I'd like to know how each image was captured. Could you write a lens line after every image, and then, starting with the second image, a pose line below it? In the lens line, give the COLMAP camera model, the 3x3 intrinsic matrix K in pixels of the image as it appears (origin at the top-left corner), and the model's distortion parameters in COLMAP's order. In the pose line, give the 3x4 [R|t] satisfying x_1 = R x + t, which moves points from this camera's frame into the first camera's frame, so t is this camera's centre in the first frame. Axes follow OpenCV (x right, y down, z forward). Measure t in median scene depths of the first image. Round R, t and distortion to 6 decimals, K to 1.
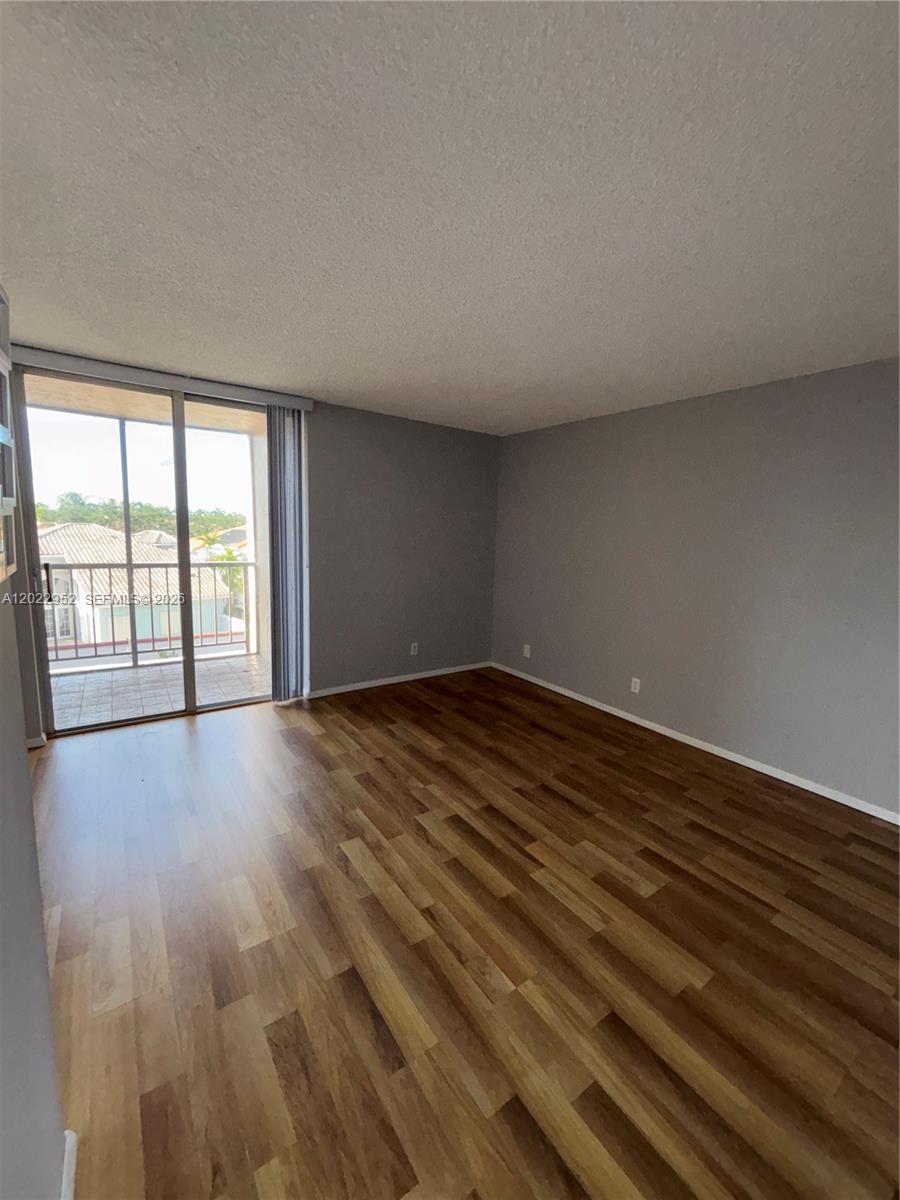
lens RADIAL K [[488.3, 0, 451.0], [0, 488.3, 598.5], [0, 0, 1]] dist [0.001239, -0.002702]
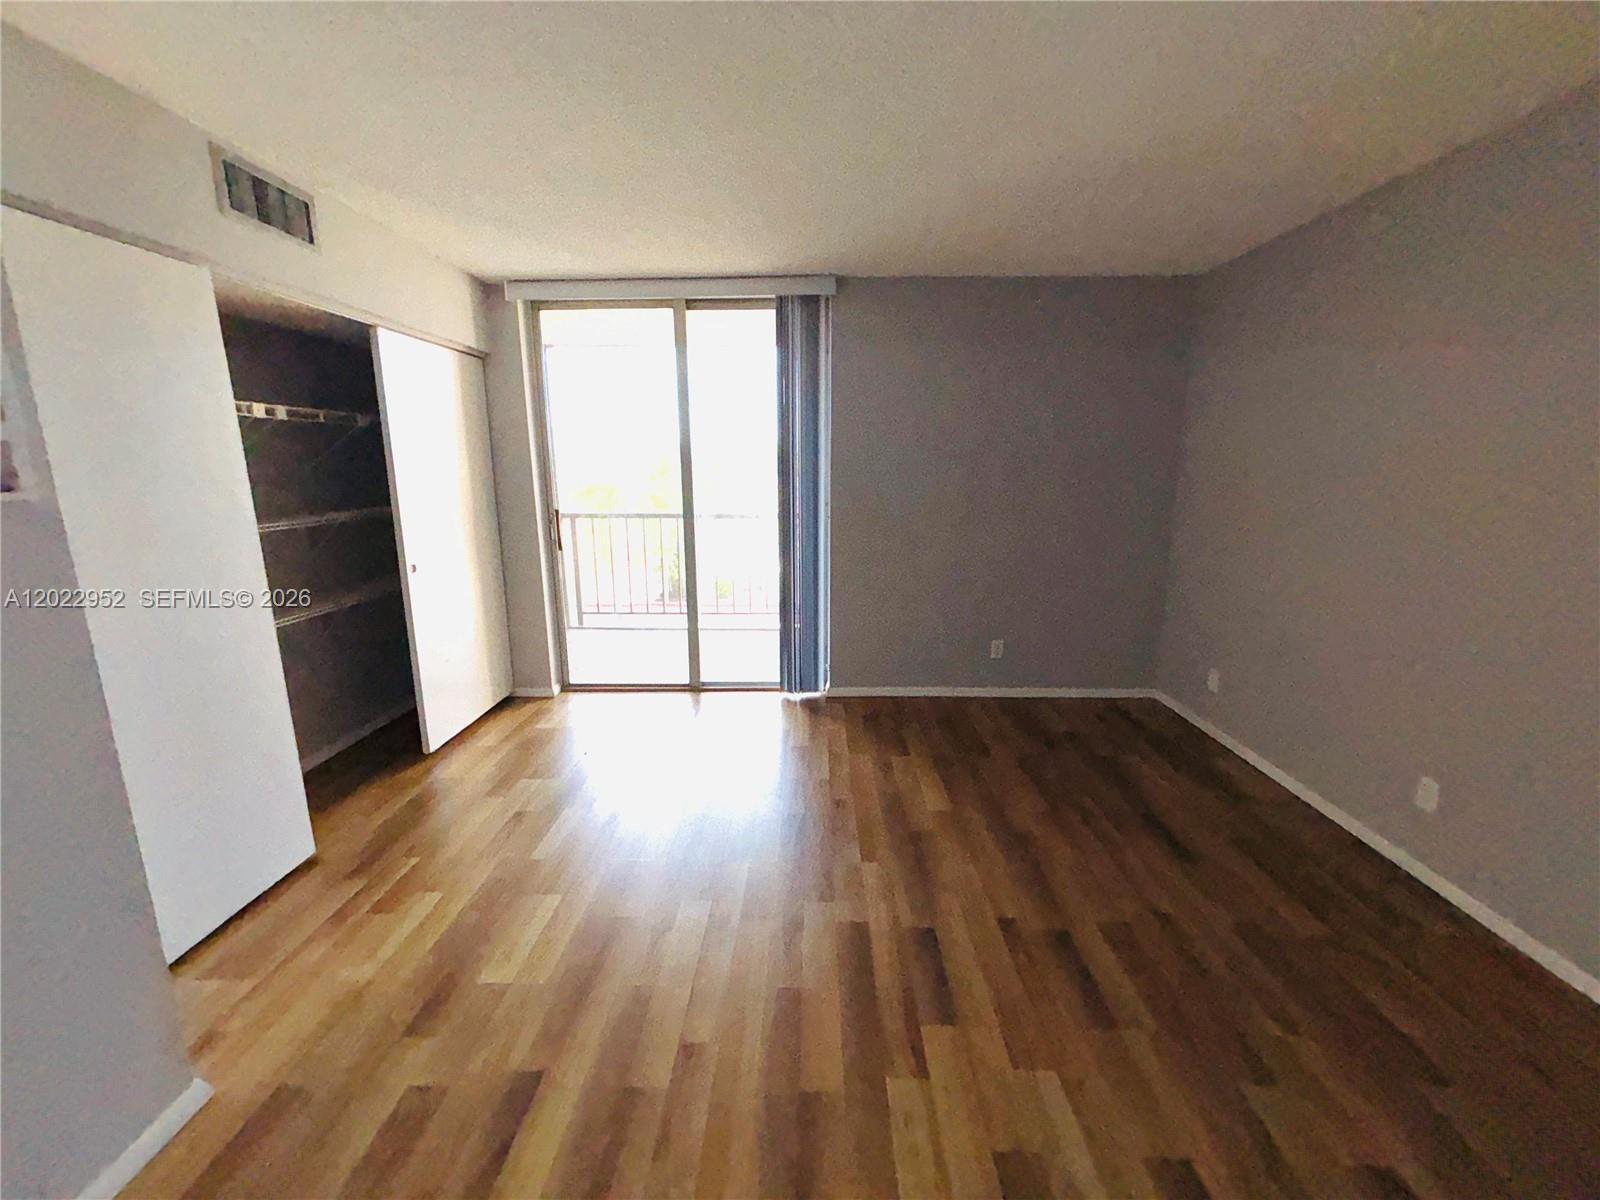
lens RADIAL K [[651.1, 0, 802.0], [0, 651.1, 593.6], [0, 0, 1]] dist [0.001239, -0.002702]
pose [[0.801339, 0.078481, -0.593040, 0.293041], [-0.054523, 0.996812, 0.058242, -0.005422], [0.595721, -0.014338, 0.803064, 0.230564]]
